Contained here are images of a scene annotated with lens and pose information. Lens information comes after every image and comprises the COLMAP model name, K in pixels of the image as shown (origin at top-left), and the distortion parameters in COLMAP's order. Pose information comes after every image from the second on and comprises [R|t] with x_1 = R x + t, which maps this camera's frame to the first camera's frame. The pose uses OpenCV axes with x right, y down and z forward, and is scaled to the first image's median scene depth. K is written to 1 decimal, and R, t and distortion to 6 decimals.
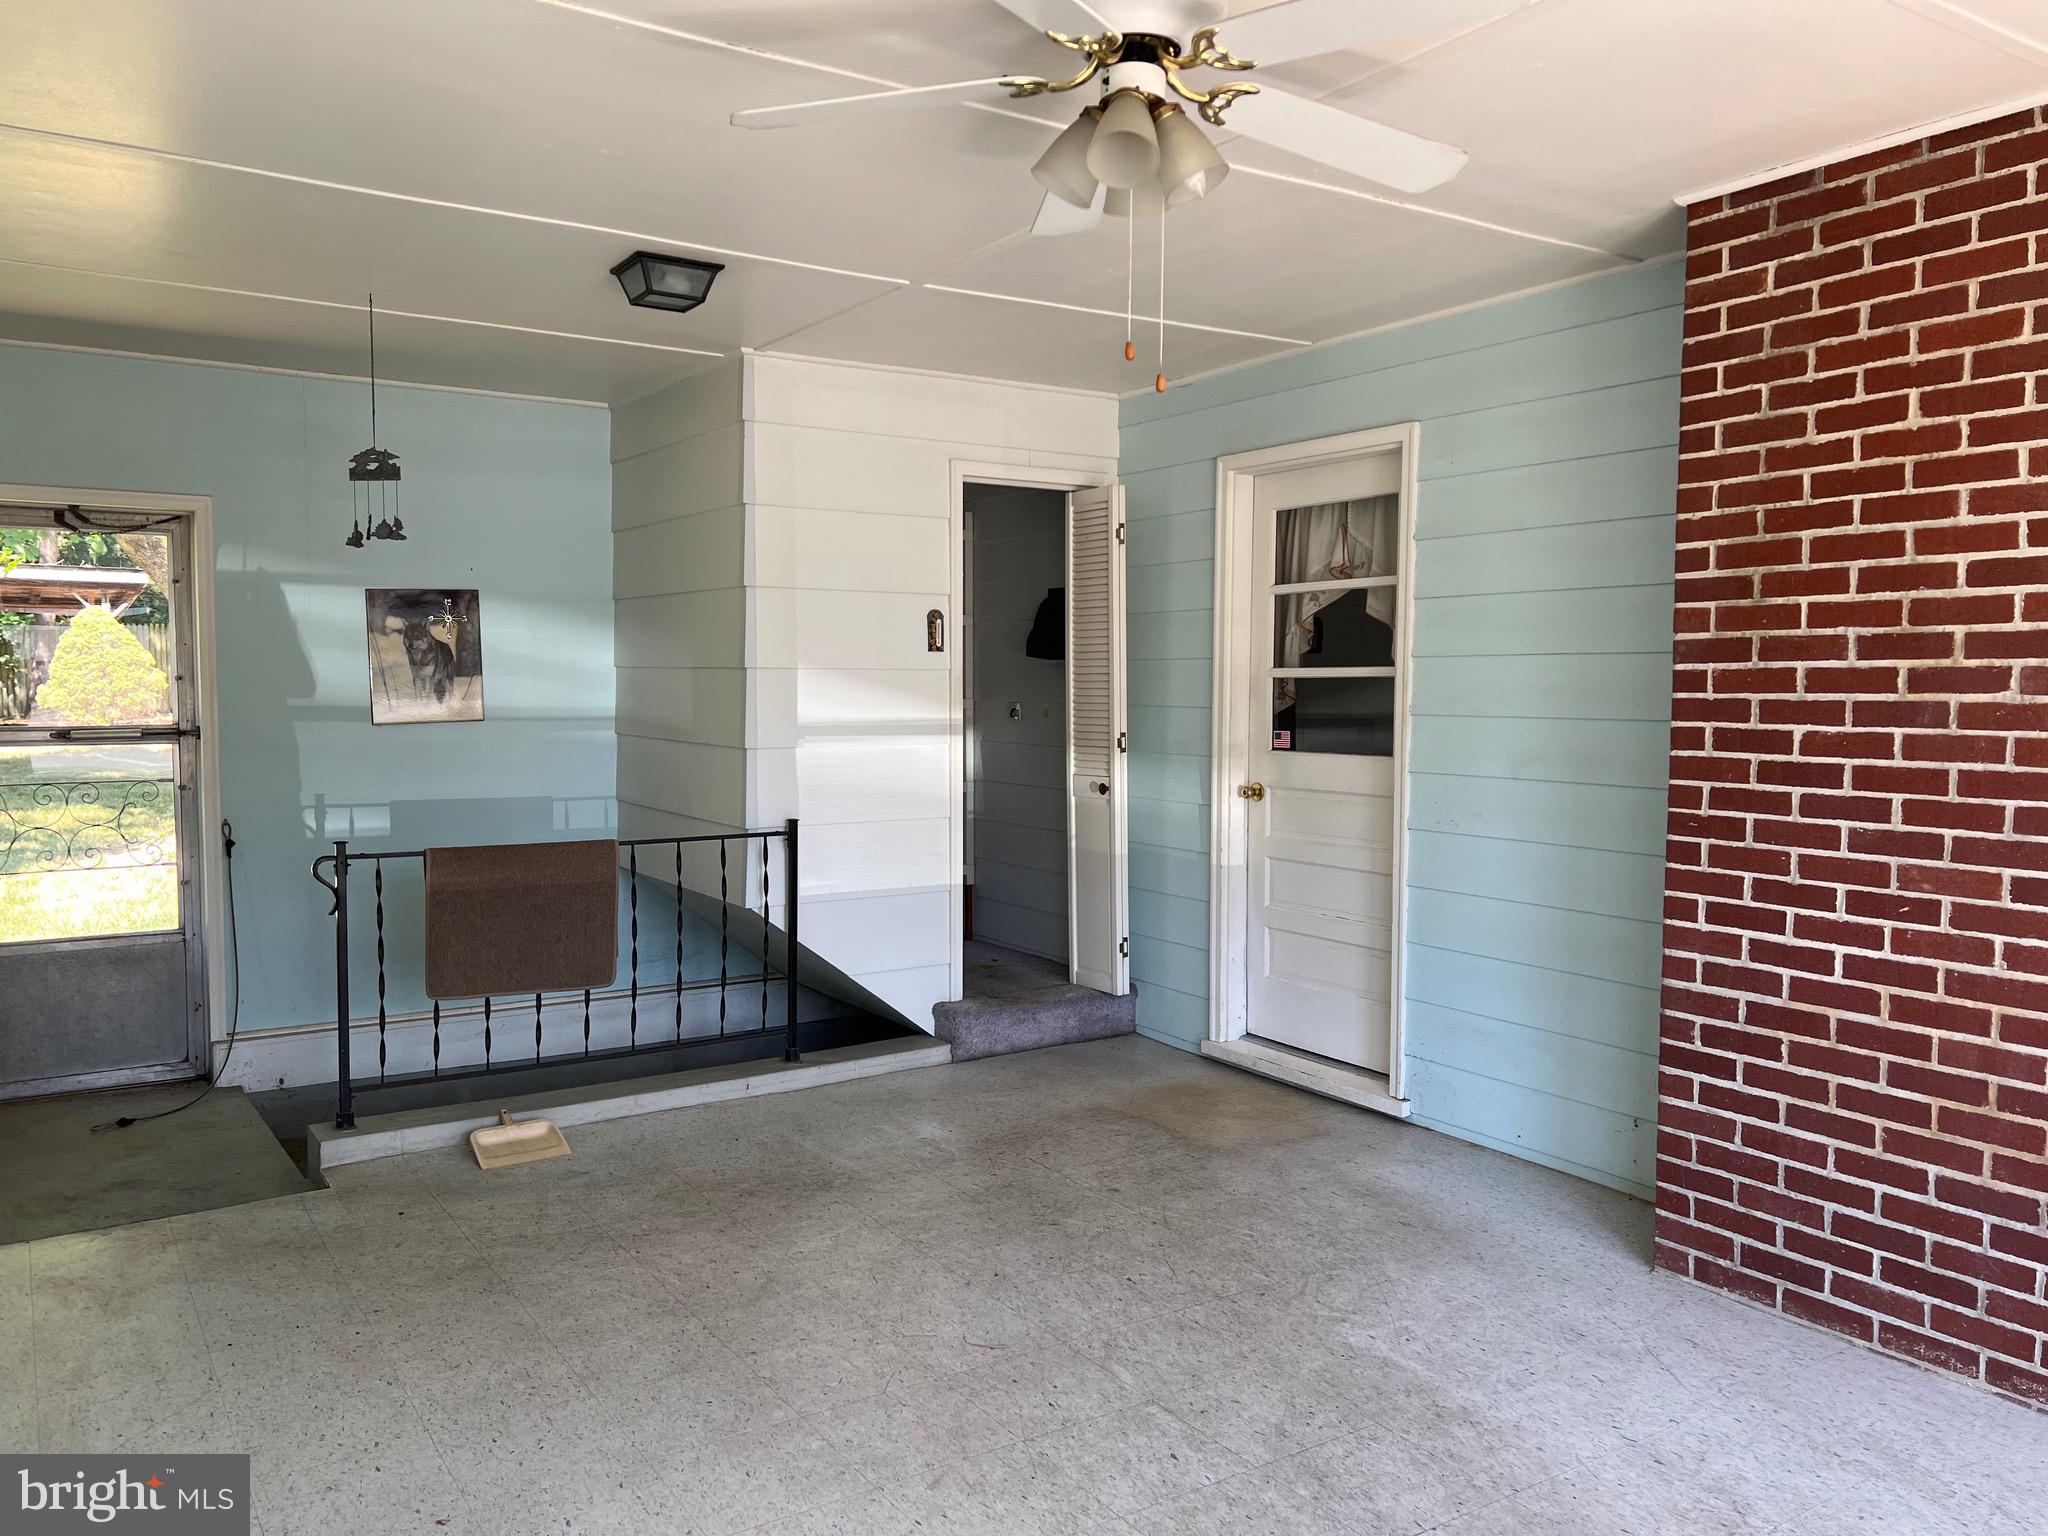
lens RADIAL K [[1540.4, 0, 1034.0], [0, 1540.4, 773.4], [0, 0, 1]] dist [0.044587, -0.051724]
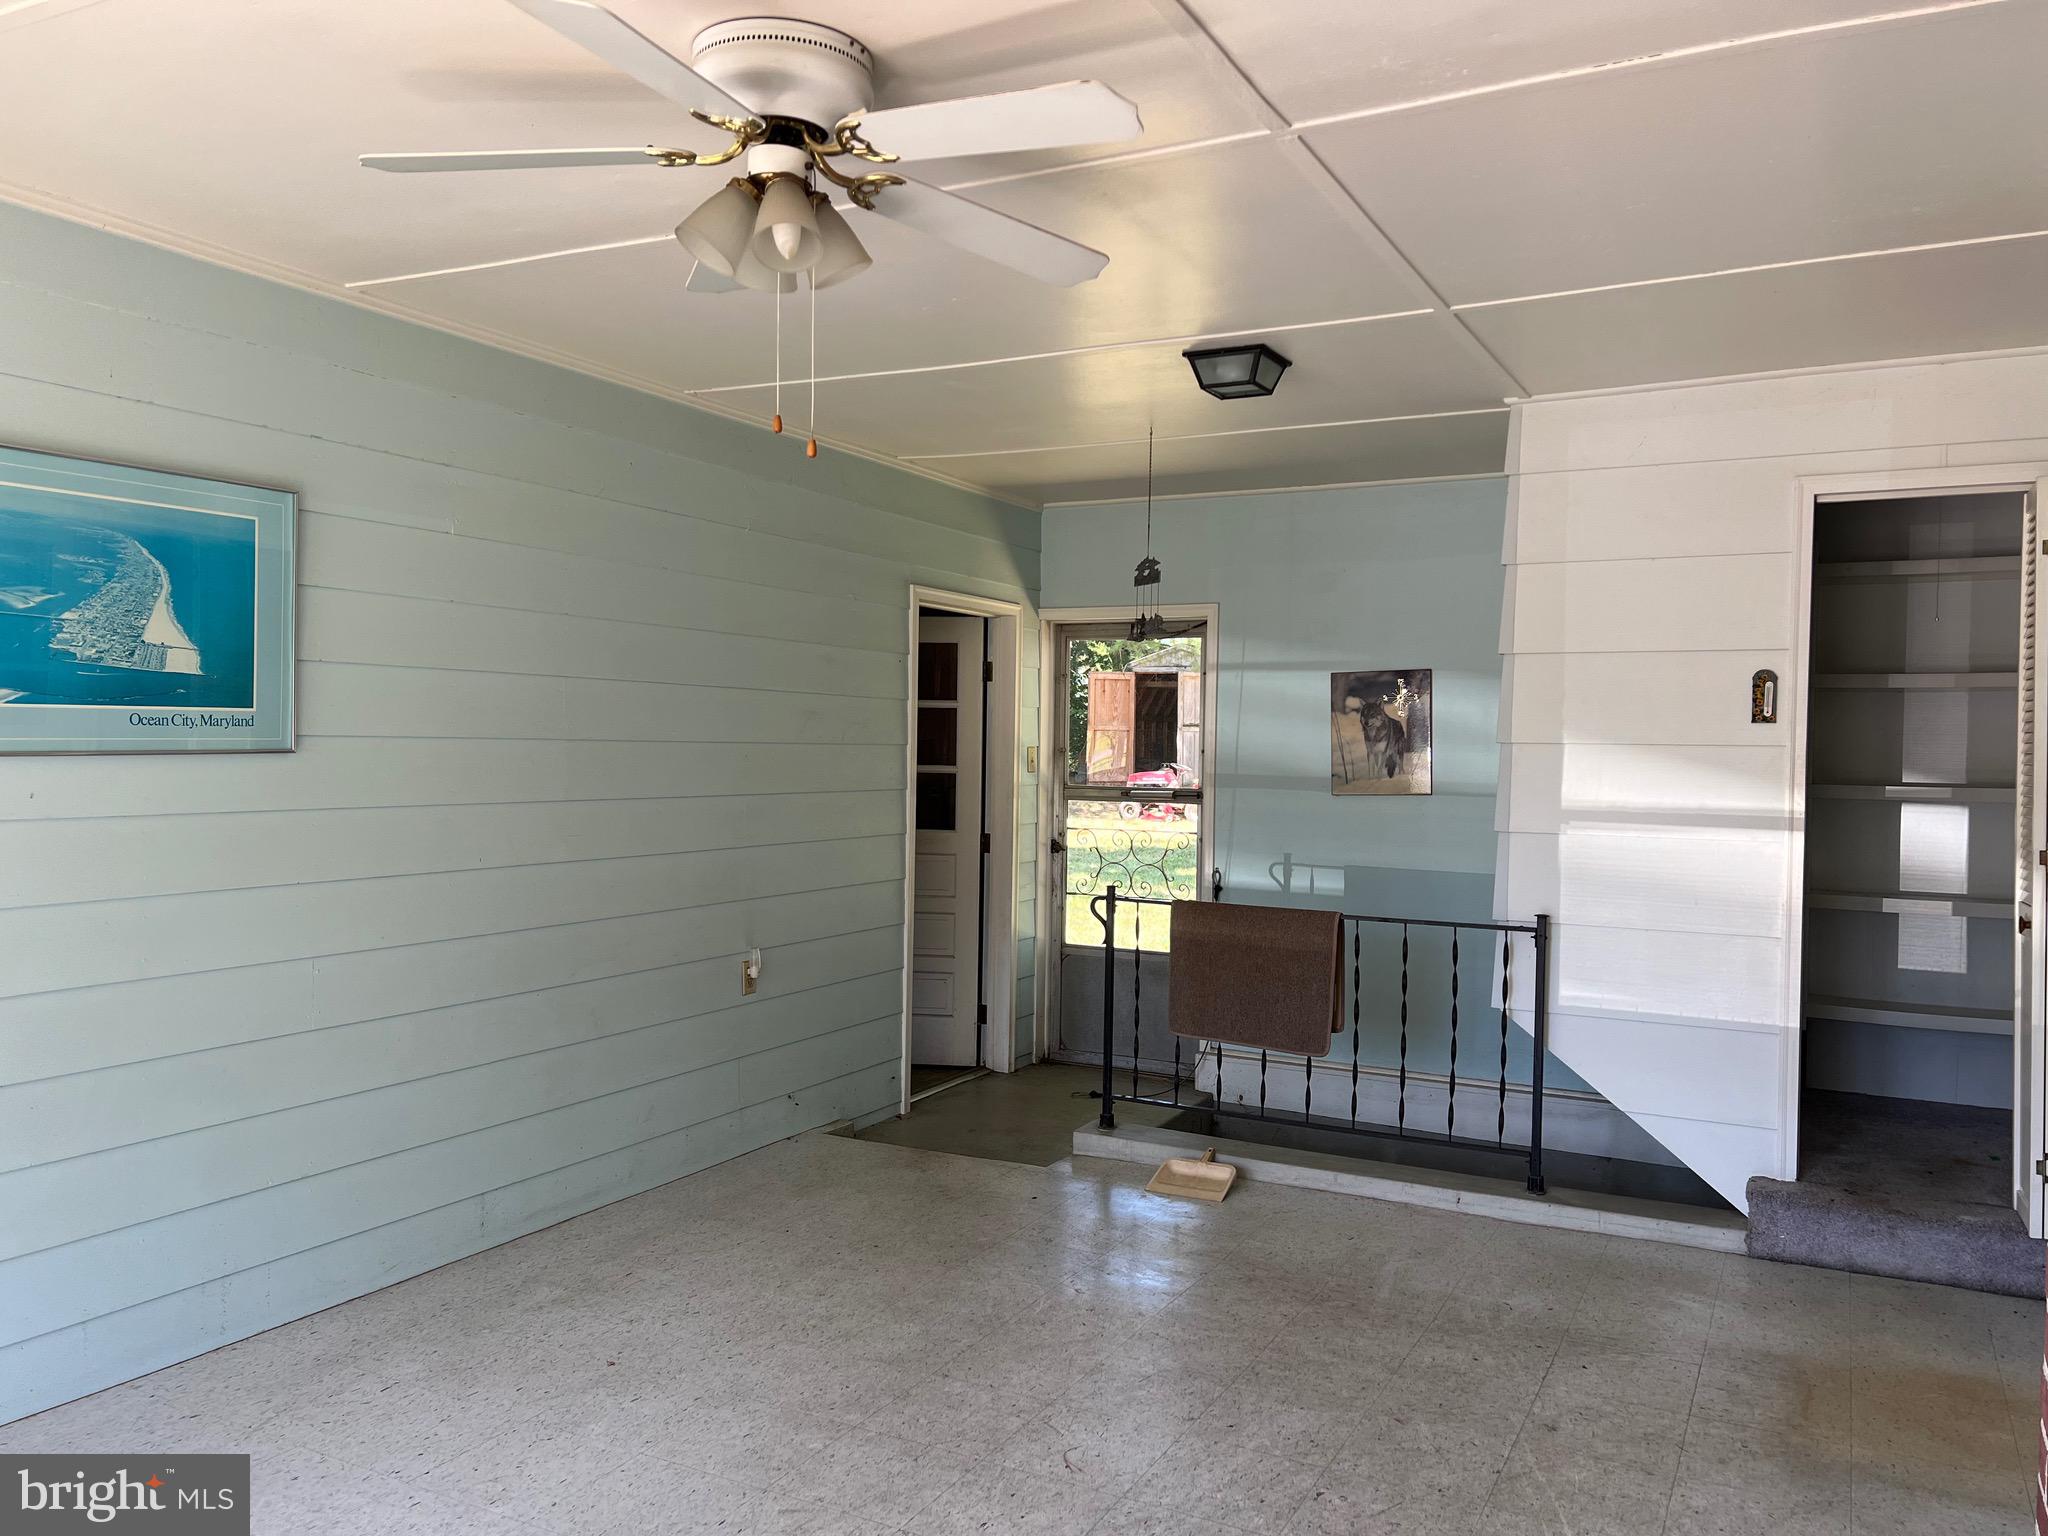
lens RADIAL K [[1539.2, 0, 1024.0], [0, 1539.2, 768.0], [0, 0, 1]] dist [0.124579, -0.145277]
pose [[0.480733, 0.016391, -0.876714, 0.480091], [-0.065599, 0.997696, -0.017317, -0.018735], [0.874410, 0.065836, 0.480701, 0.304028]]
